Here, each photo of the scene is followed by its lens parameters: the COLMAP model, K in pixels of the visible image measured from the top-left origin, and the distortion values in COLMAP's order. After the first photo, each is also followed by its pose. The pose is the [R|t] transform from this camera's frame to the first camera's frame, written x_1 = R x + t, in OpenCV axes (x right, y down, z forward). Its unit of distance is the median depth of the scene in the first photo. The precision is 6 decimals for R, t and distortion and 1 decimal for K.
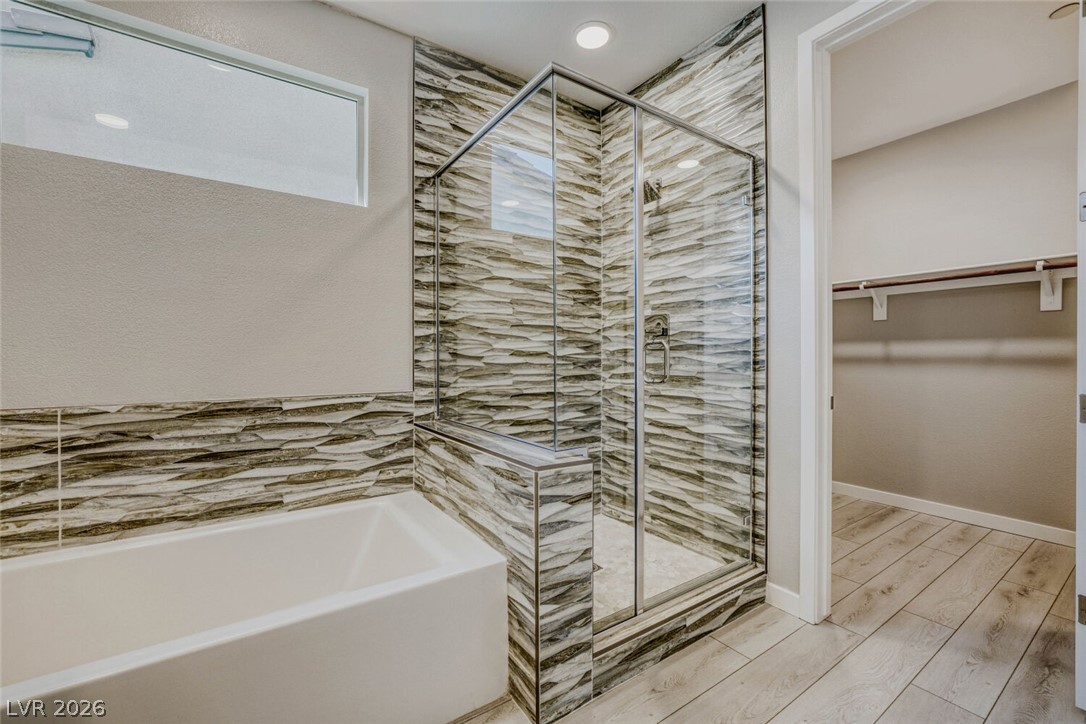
lens RADIAL K [[434.3, 0, 548.6], [0, 434.3, 355.9], [0, 0, 1]] dist [-0.011890, 0.003867]
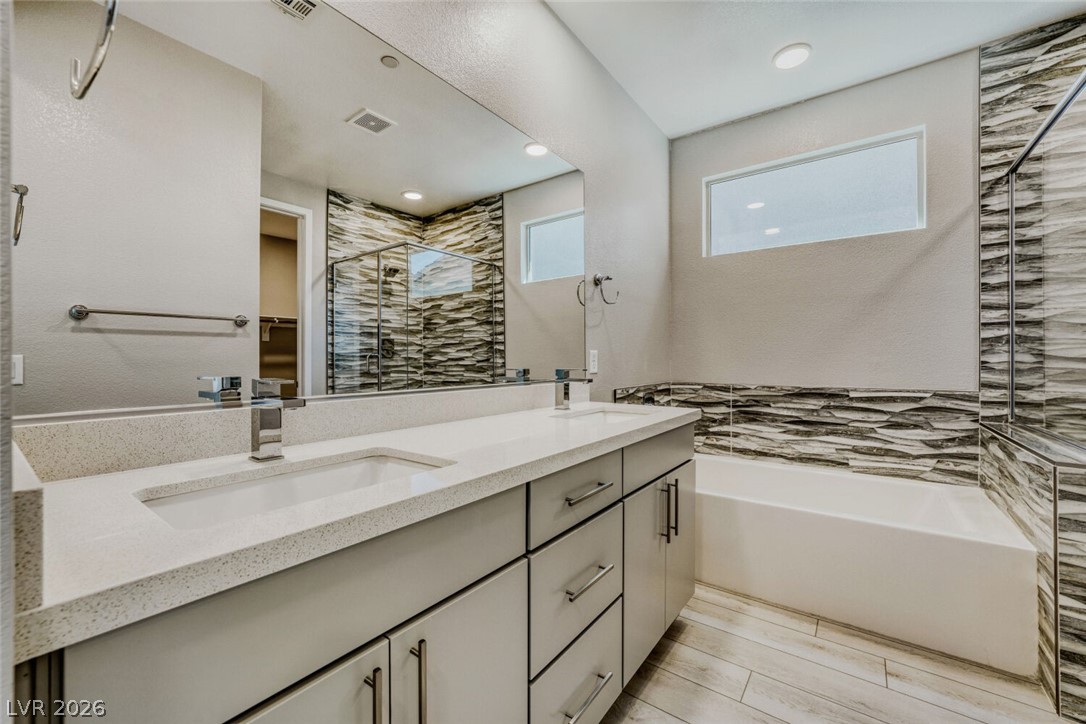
lens RADIAL K [[434.3, 0, 545.1], [0, 434.3, 359.9], [0, 0, 1]] dist [-0.011890, 0.003867]
pose [[0.308888, 0.004135, -0.951089, 0.365060], [0.000057, 0.999990, 0.004366, 0.001850], [0.951098, -0.001403, 0.308885, -0.317019]]
